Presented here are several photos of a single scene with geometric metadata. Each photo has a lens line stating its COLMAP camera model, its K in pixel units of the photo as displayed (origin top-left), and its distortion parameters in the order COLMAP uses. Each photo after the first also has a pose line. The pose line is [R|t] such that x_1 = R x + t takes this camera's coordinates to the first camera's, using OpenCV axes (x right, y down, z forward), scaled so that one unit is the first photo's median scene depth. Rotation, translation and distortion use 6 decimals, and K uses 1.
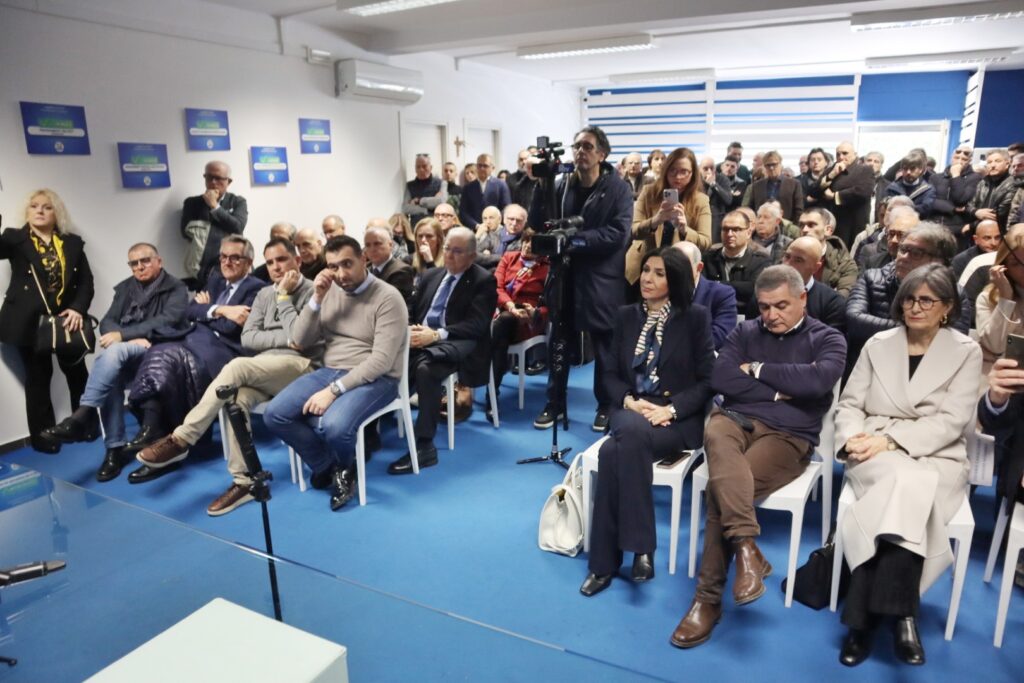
lens RADIAL K [[709.2, 0, 515.8], [0, 709.2, 347.1], [0, 0, 1]] dist [-0.126534, 0.079329]
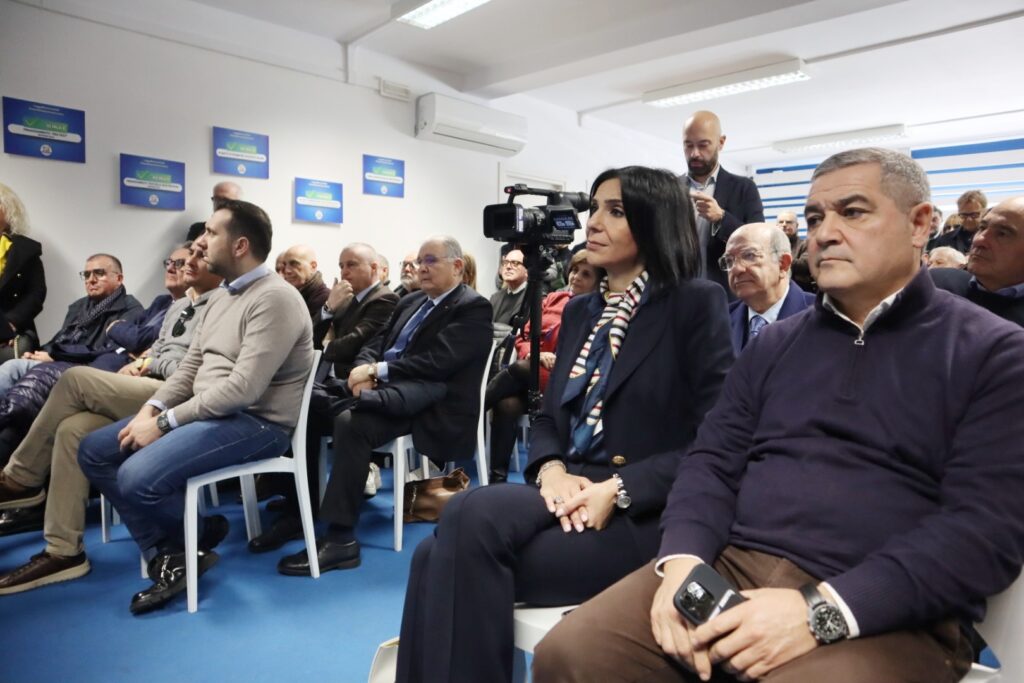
lens RADIAL K [[709.2, 0, 515.8], [0, 709.2, 347.1], [0, 0, 1]] dist [-0.126534, 0.079329]
pose [[0.959009, 0.041041, -0.280389, 0.180713], [-0.088483, 0.983354, -0.158701, 0.047747], [0.269208, 0.177005, 0.946676, 0.346627]]
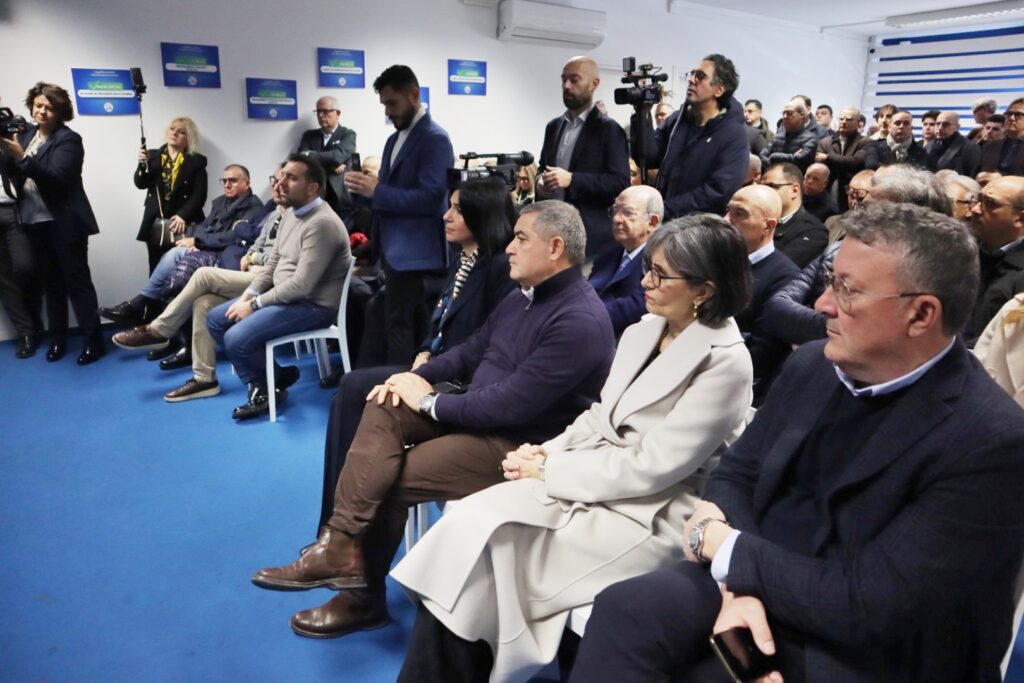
lens RADIAL K [[709.2, 0, 515.8], [0, 709.2, 347.1], [0, 0, 1]] dist [-0.126534, 0.079329]
pose [[0.868438, 0.169910, -0.465775, 0.435764], [-0.148546, 0.985457, 0.082519, -0.017683], [0.473022, -0.002474, 0.881047, 0.202323]]
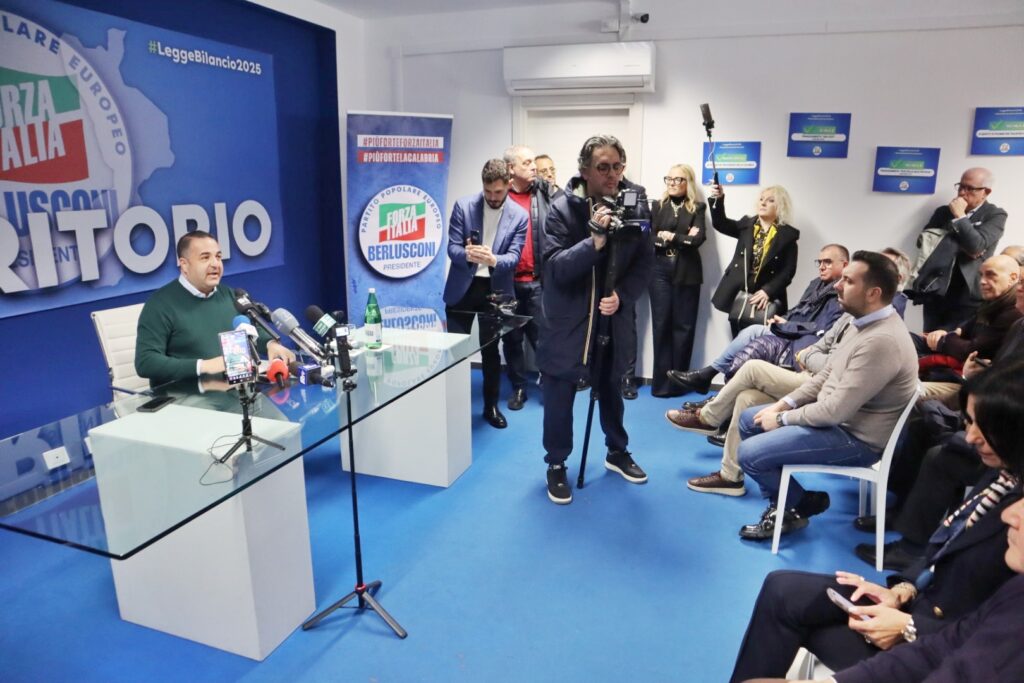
lens RADIAL K [[709.2, 0, 515.8], [0, 709.2, 347.1], [0, 0, 1]] dist [-0.126534, 0.079329]
pose [[0.135718, 0.249099, -0.958921, 0.409549], [-0.244679, 0.946323, 0.211197, -0.103115], [0.960059, 0.205965, 0.189382, 0.358723]]
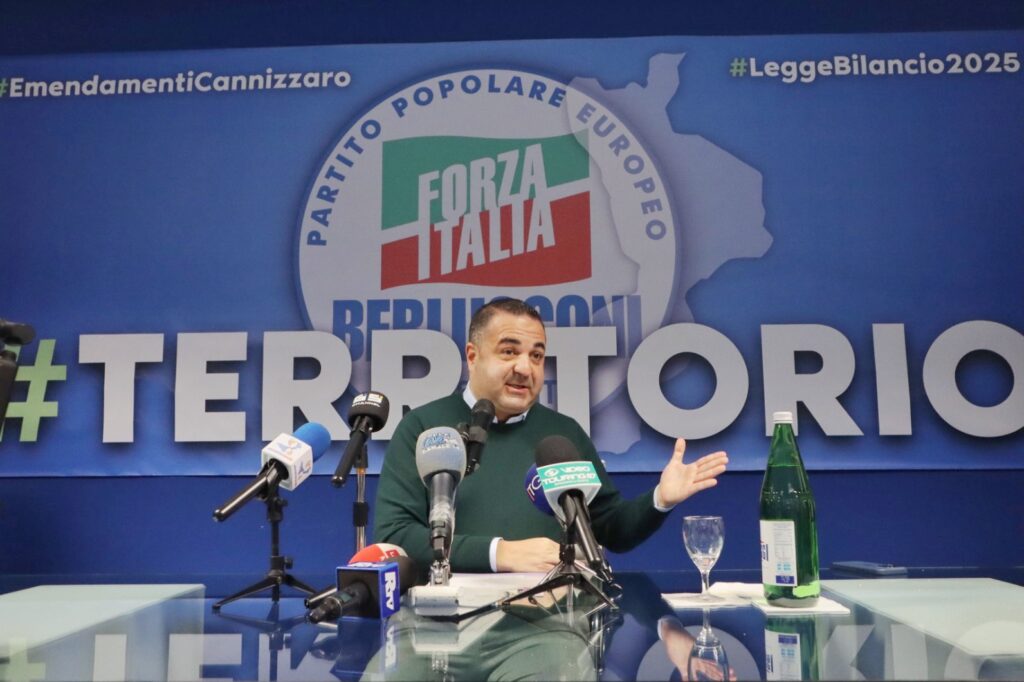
lens RADIAL K [[944.3, 0, 512.0], [0, 944.3, 341.0], [0, 0, 1]] dist [-0.081496, 0.127077]
pose [[-0.910131, -0.028233, -0.413358, -0.146089], [-0.074726, 0.992500, 0.096742, -0.014075], [0.407527, 0.118936, -0.905415, 0.612708]]
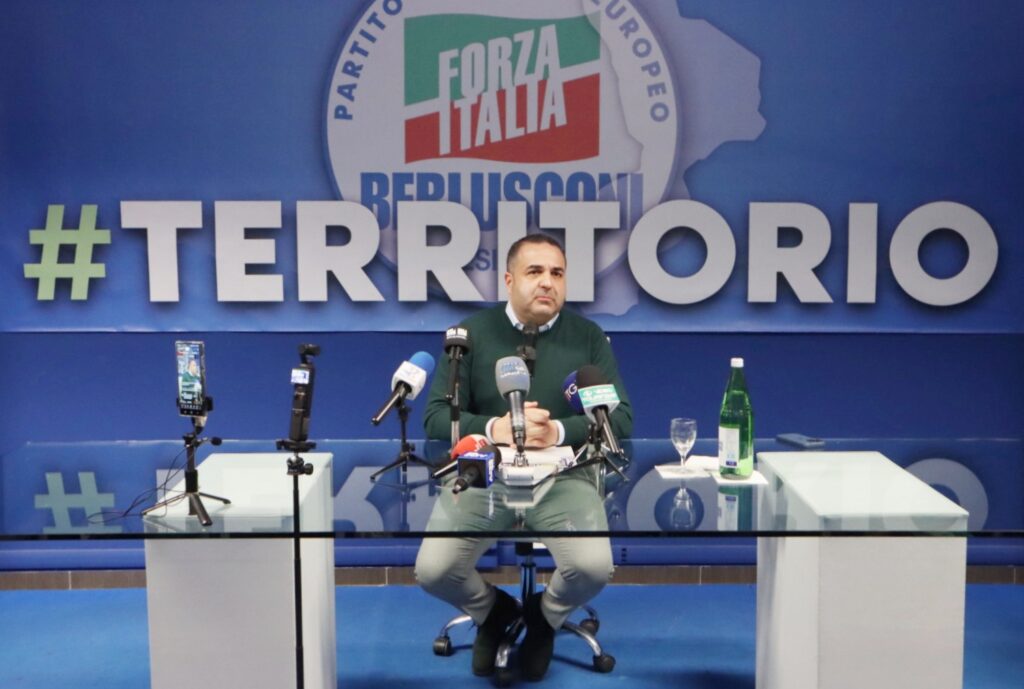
lens RADIAL K [[1269.6, 0, 517.4], [0, 1269.6, 340.4], [0, 0, 1]] dist [-0.020445, 0.000970]
pose [[-0.887166, 0.066748, -0.456597, 0.058030], [-0.097624, 0.939937, 0.327090, -0.193015], [0.451005, 0.334758, -0.827364, 0.878586]]
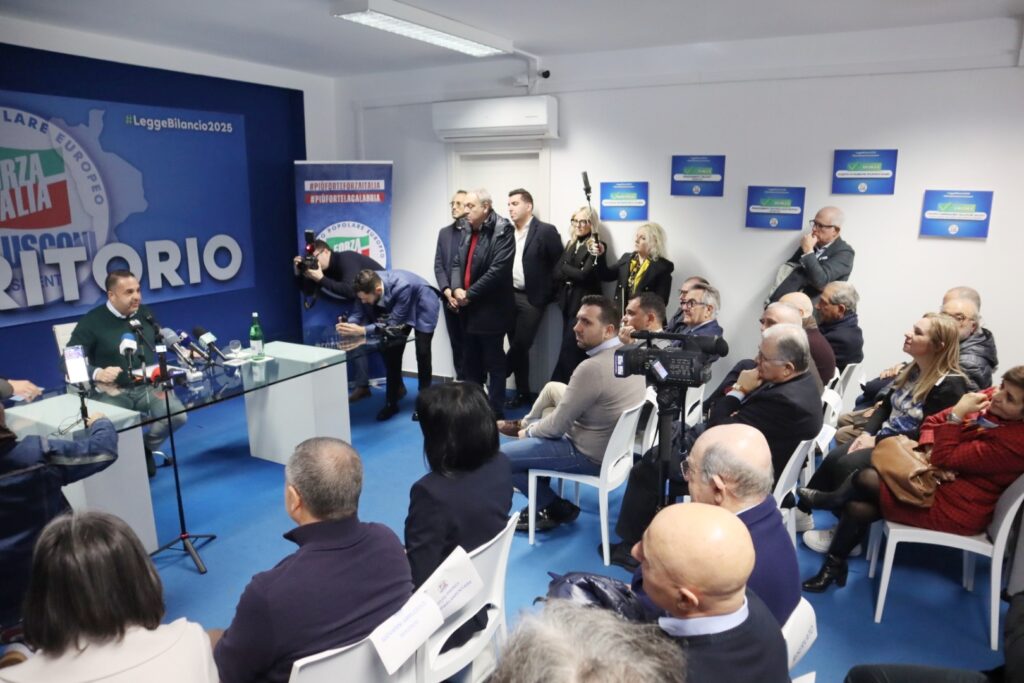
lens RADIAL K [[709.2, 0, 515.8], [0, 709.2, 347.1], [0, 0, 1]] dist [-0.126534, 0.079329]
pose [[-0.022220, 0.235298, -0.971669, 0.591228], [-0.238881, 0.942507, 0.233699, -0.234918], [0.970794, 0.237306, 0.035266, 0.677605]]
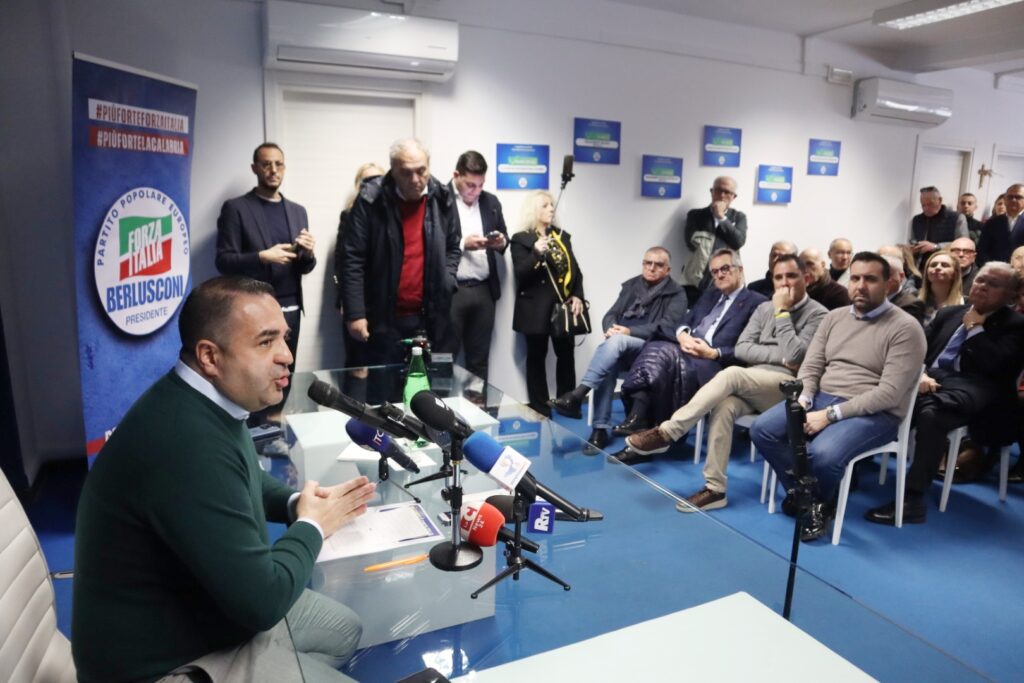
lens RADIAL K [[709.2, 0, 515.8], [0, 709.2, 347.1], [0, 0, 1]] dist [-0.126534, 0.079329]
pose [[0.802689, 0.152808, -0.576489, -0.055682], [-0.174186, 0.984540, 0.018436, 0.018875], [0.570394, 0.085618, 0.816897, -0.007651]]
